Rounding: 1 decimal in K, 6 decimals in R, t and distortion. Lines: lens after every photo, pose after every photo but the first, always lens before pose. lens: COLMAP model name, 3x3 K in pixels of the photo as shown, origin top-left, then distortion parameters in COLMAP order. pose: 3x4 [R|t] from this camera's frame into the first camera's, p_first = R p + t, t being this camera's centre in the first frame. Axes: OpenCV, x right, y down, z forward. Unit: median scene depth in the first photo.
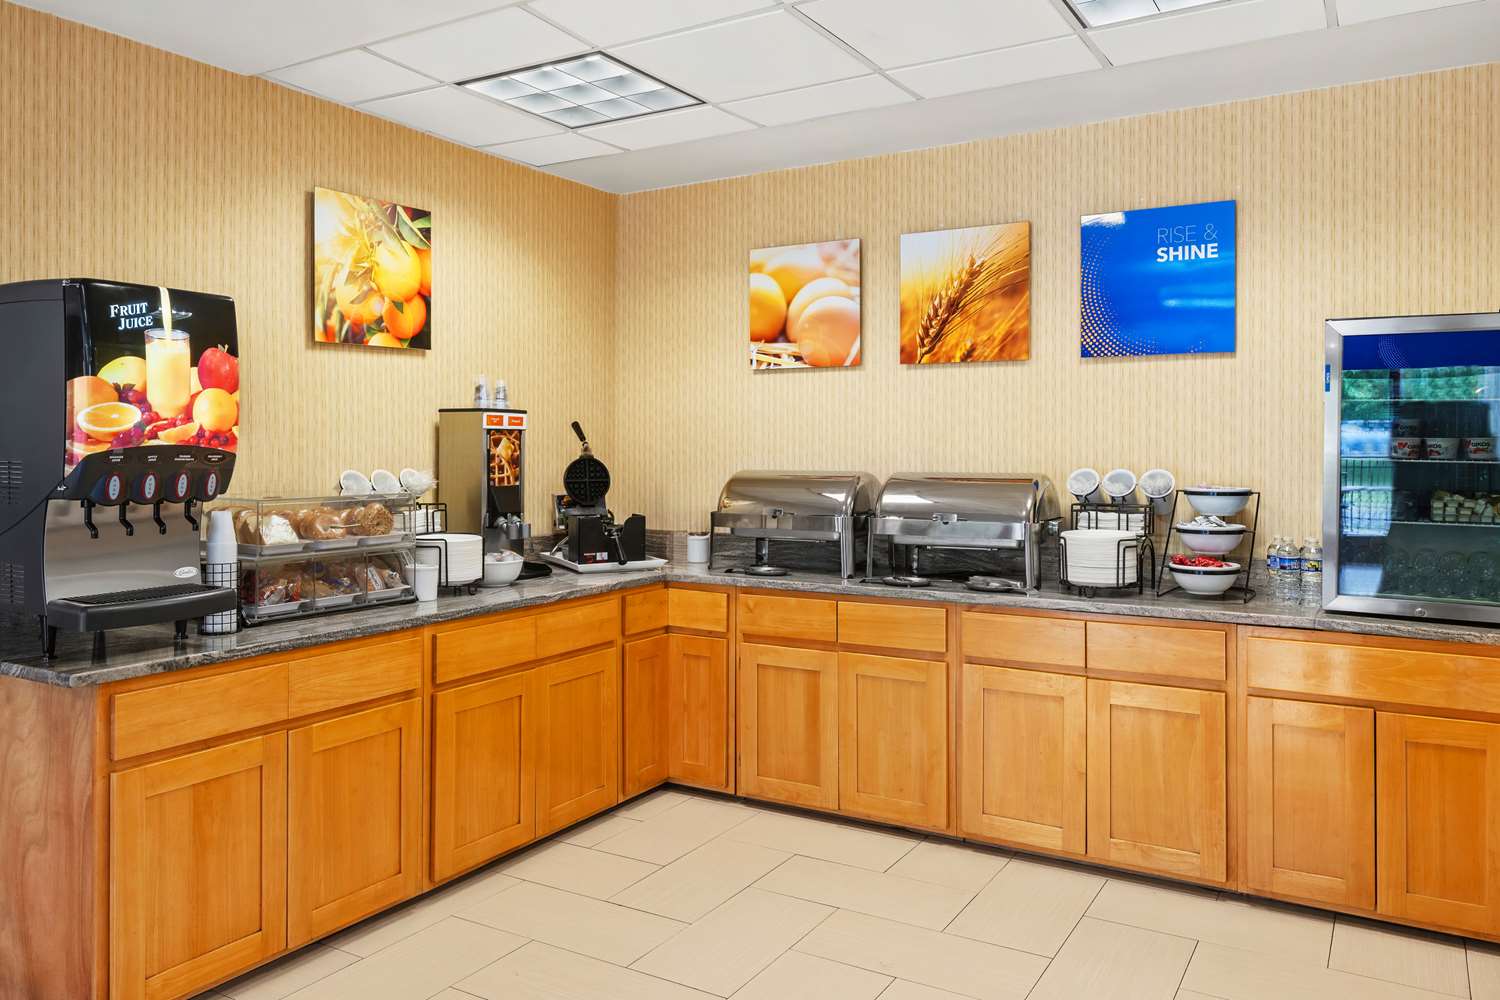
lens RADIAL K [[1087.9, 0, 750.1], [0, 1087.9, 435.6], [0, 0, 1]] dist [-0.001945, -0.000583]
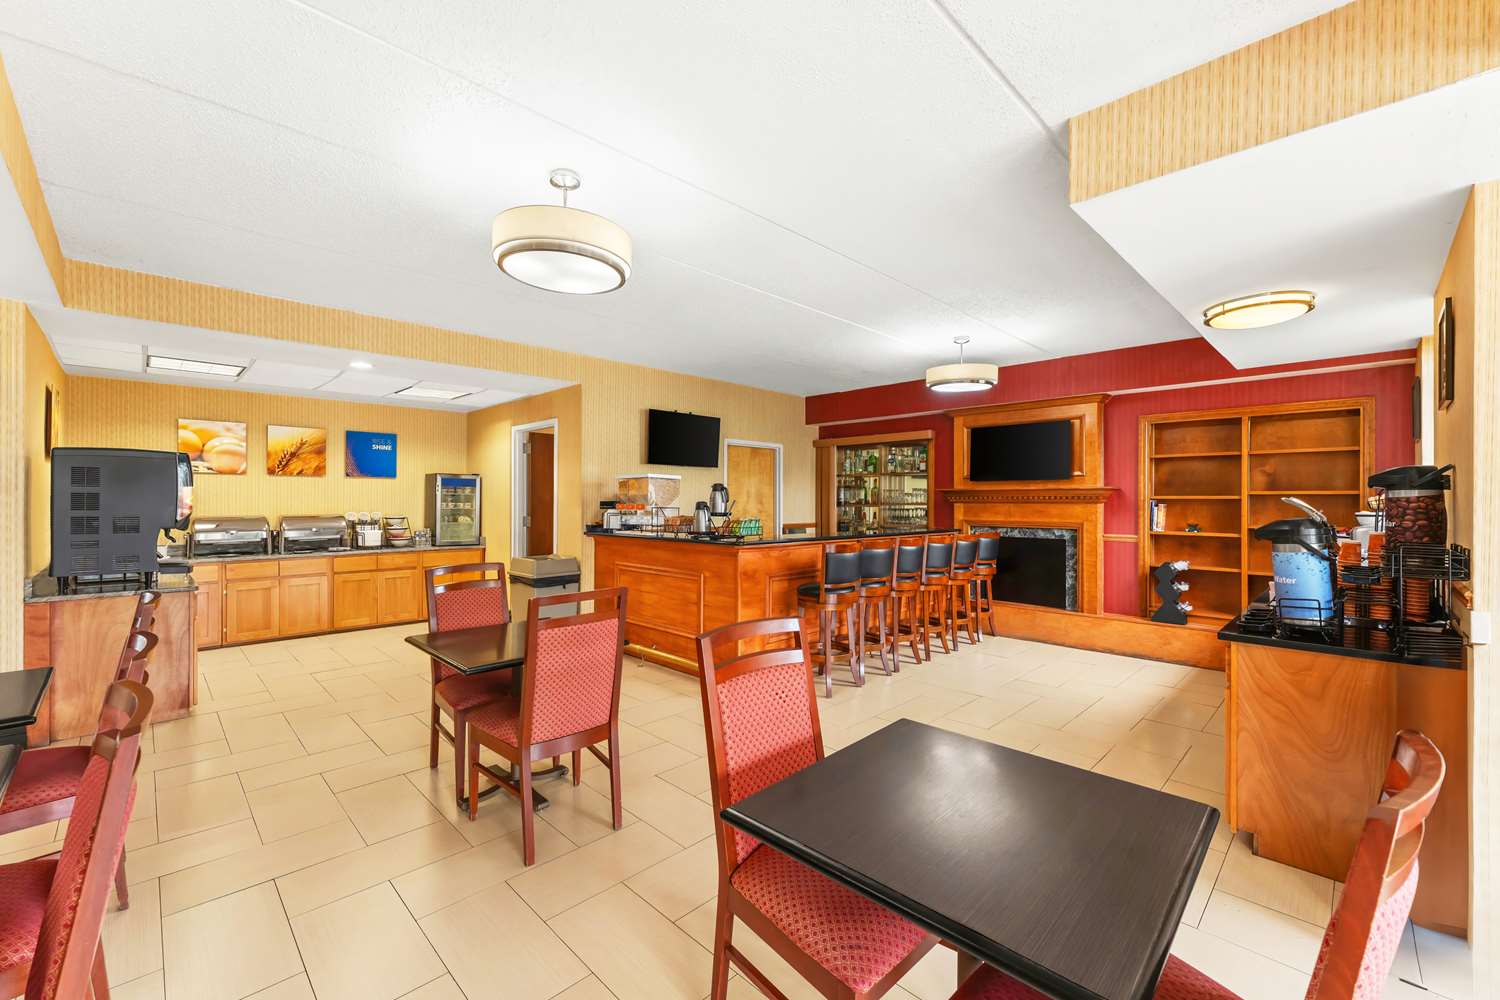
lens RADIAL K [[615.8, 0, 750.0], [0, 615.8, 500.0], [0, 0, 1]] dist [-0.000098, -0.000059]
pose [[0.243204, -0.000059, 0.969975, -1.101029], [-0.008384, 0.999963, 0.002163, -0.018072], [-0.969939, -0.008658, 0.243194, -0.530323]]
